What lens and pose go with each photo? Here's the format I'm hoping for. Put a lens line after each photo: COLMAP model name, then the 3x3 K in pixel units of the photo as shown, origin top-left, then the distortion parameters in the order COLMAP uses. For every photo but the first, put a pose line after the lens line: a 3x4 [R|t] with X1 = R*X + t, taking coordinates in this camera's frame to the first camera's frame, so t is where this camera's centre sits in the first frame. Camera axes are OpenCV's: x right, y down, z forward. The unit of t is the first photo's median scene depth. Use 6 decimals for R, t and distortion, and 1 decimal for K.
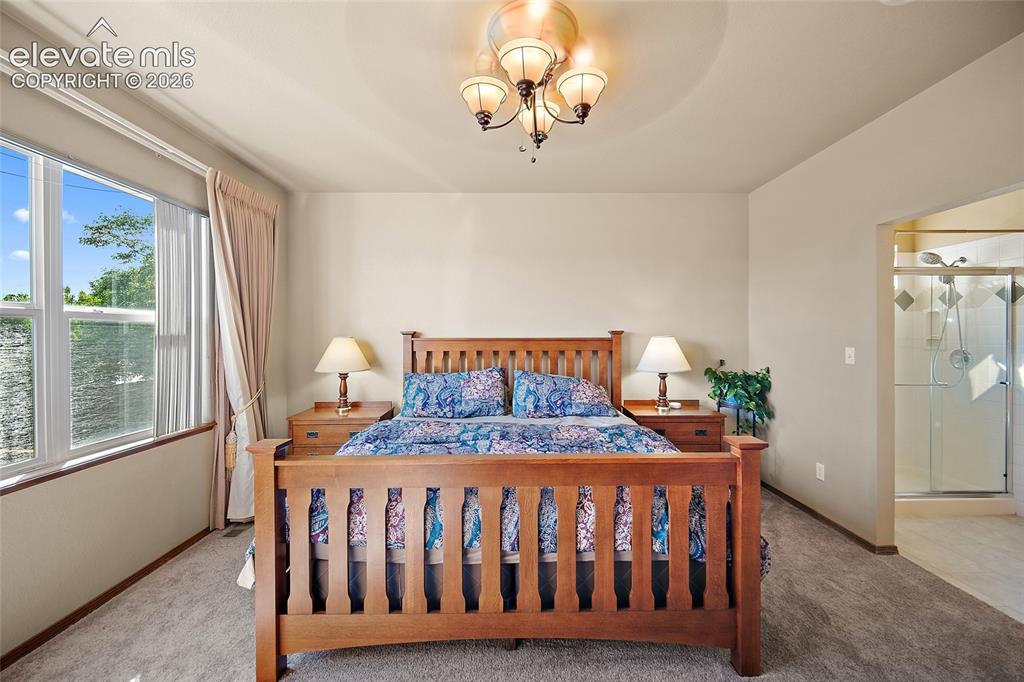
lens RADIAL K [[402.7, 0, 507.5], [0, 402.7, 333.9], [0, 0, 1]] dist [0.000055, 0.000033]
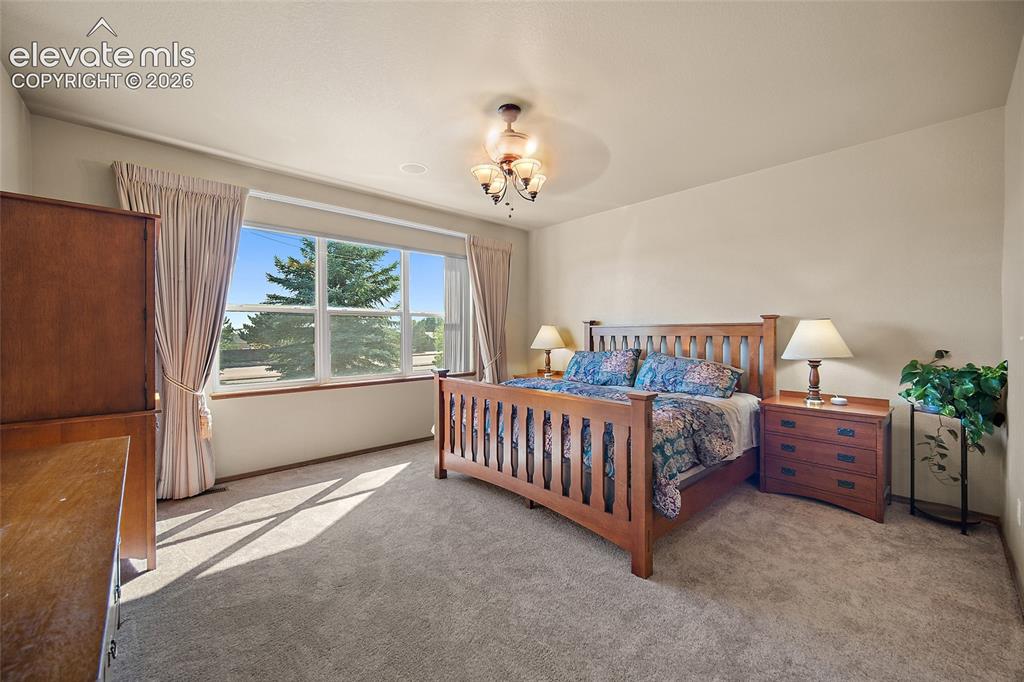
lens RADIAL K [[402.7, 0, 509.4], [0, 402.7, 335.9], [0, 0, 1]] dist [0.000055, 0.000033]
pose [[0.660346, 0.005545, -0.750941, 0.651958], [0.002966, 0.999946, 0.009992, 0.033731], [0.750956, -0.008826, 0.660293, -0.078838]]
